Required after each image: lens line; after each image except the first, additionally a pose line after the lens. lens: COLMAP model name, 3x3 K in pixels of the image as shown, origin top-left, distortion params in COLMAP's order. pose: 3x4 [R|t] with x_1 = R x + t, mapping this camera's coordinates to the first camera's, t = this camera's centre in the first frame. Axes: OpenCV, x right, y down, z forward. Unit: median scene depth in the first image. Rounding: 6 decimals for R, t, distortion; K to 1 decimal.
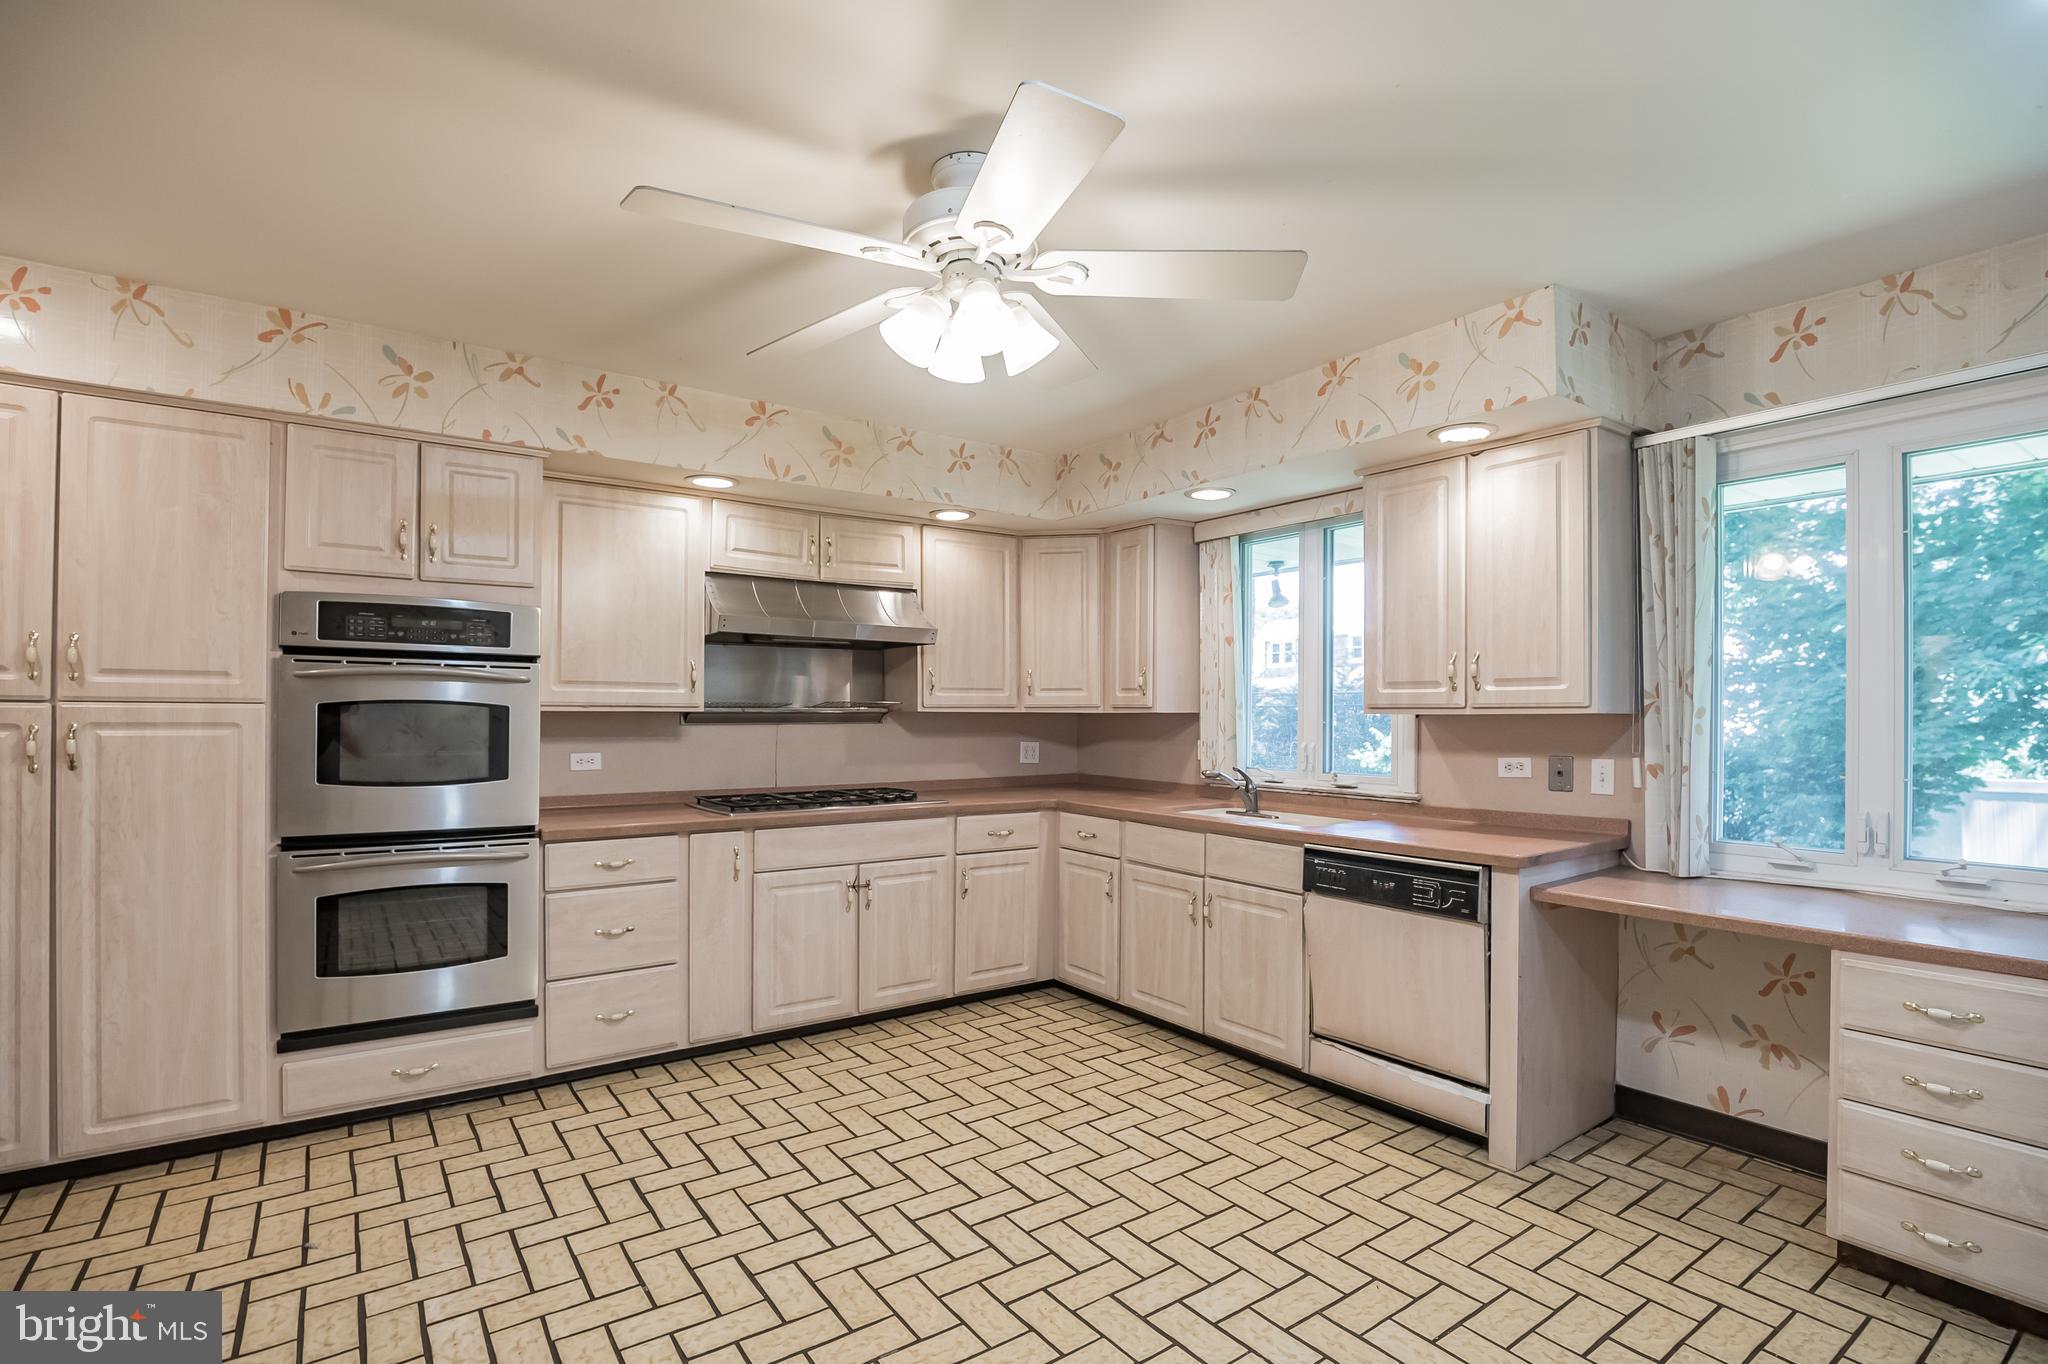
lens RADIAL K [[971.6, 0, 977.1], [0, 971.6, 633.1], [0, 0, 1]] dist [-0.017076, 0.000313]
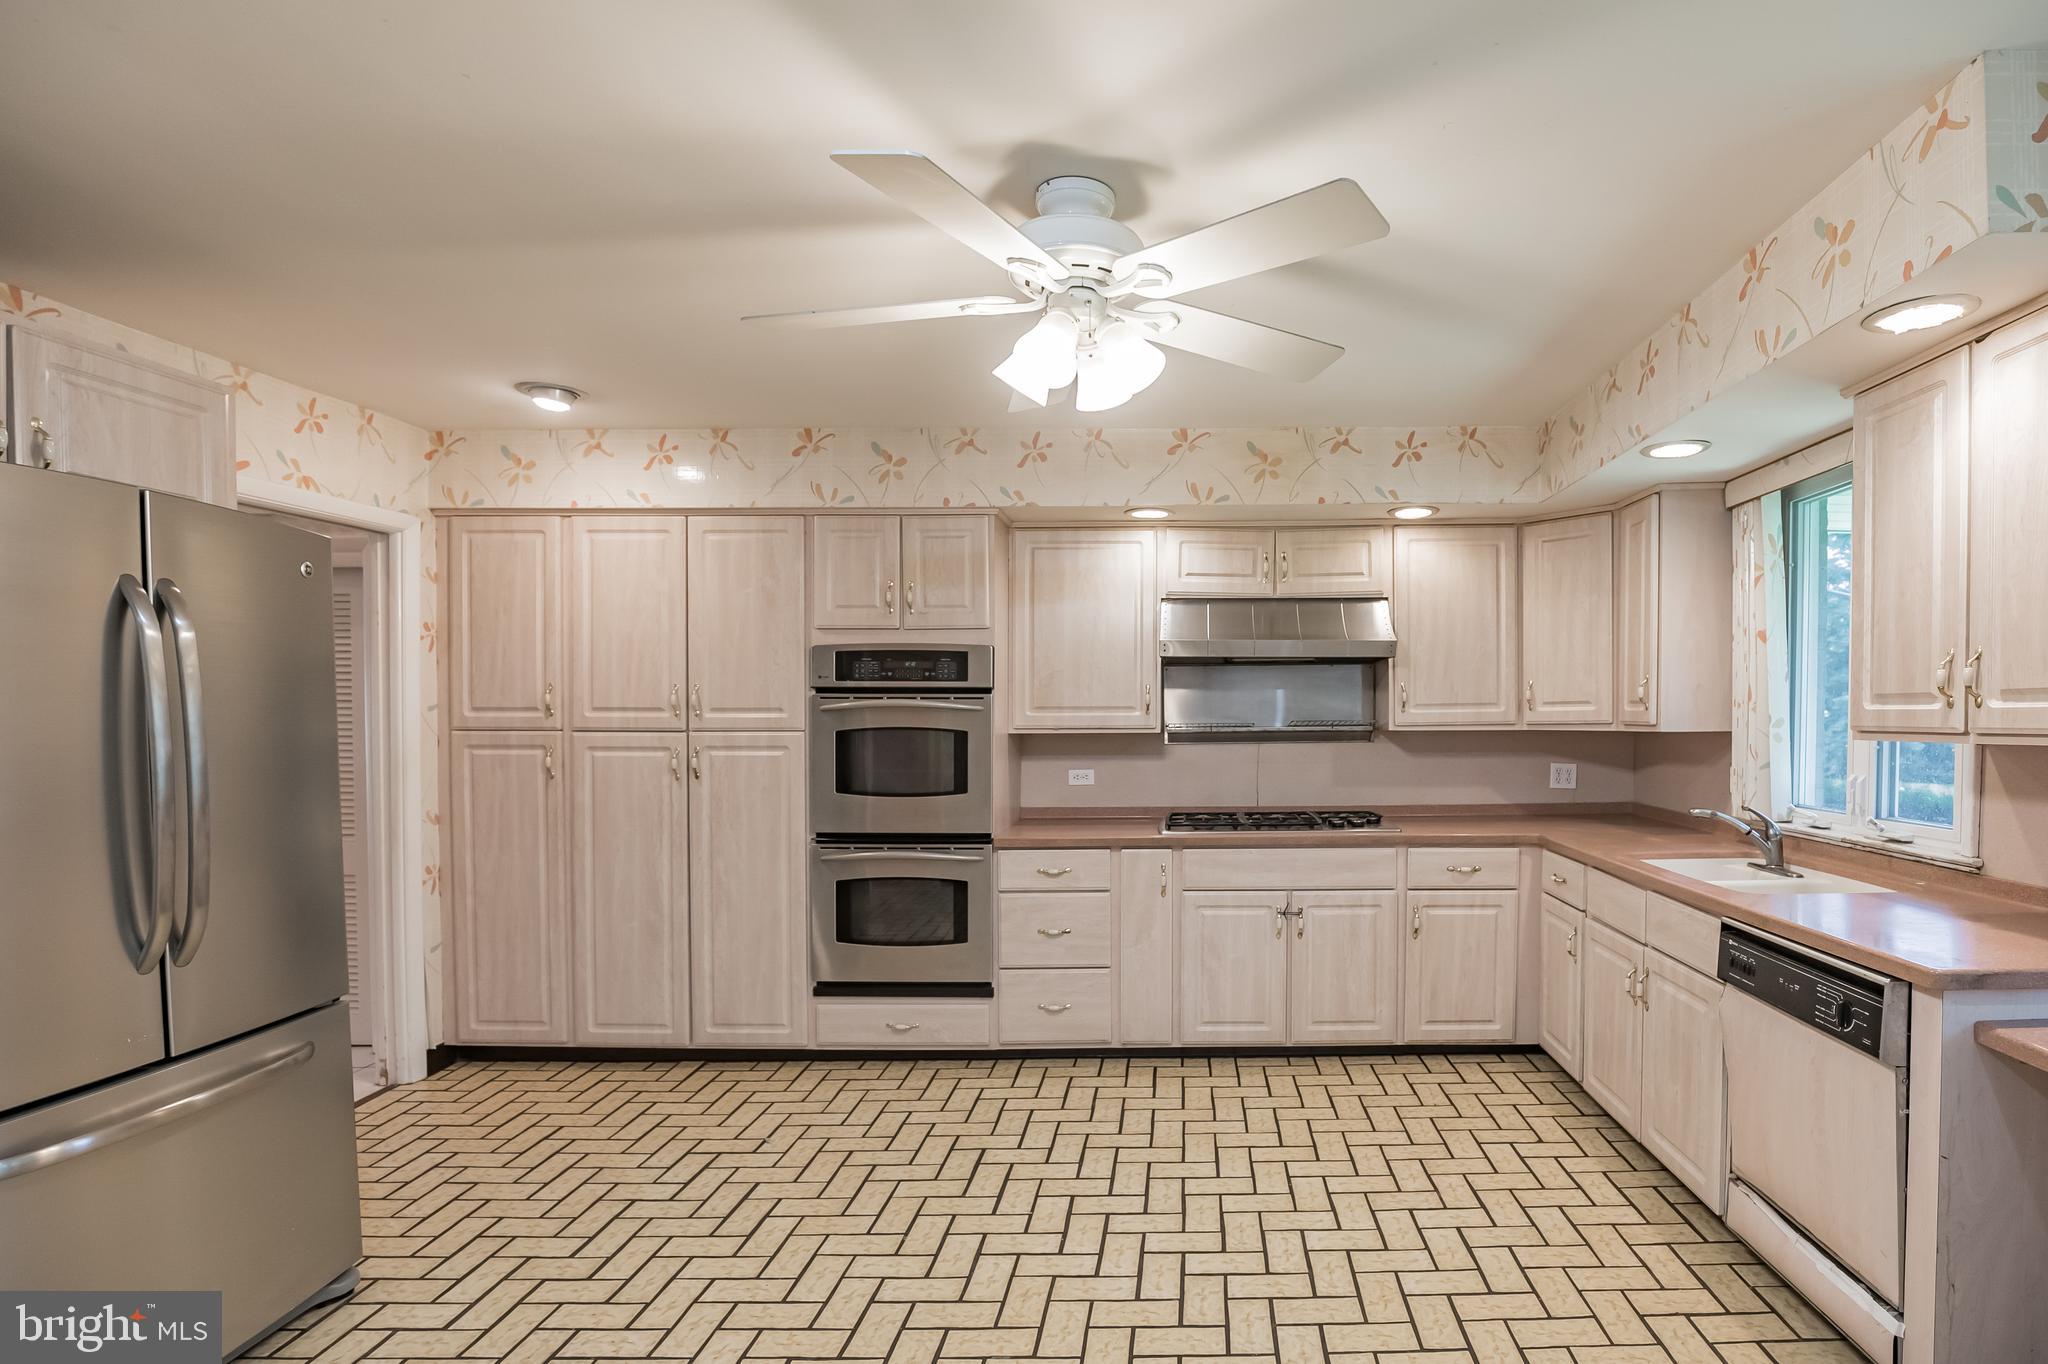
lens RADIAL K [[1006.9, 0, 1182.1], [0, 1006.9, 656.5], [0, 0, 1]] dist [-0.012541, -0.000346]
pose [[0.824974, -0.042864, -0.563542, 0.395162], [0.056307, 0.998392, 0.006490, -0.007873], [0.562358, -0.037085, 0.826062, 0.130358]]
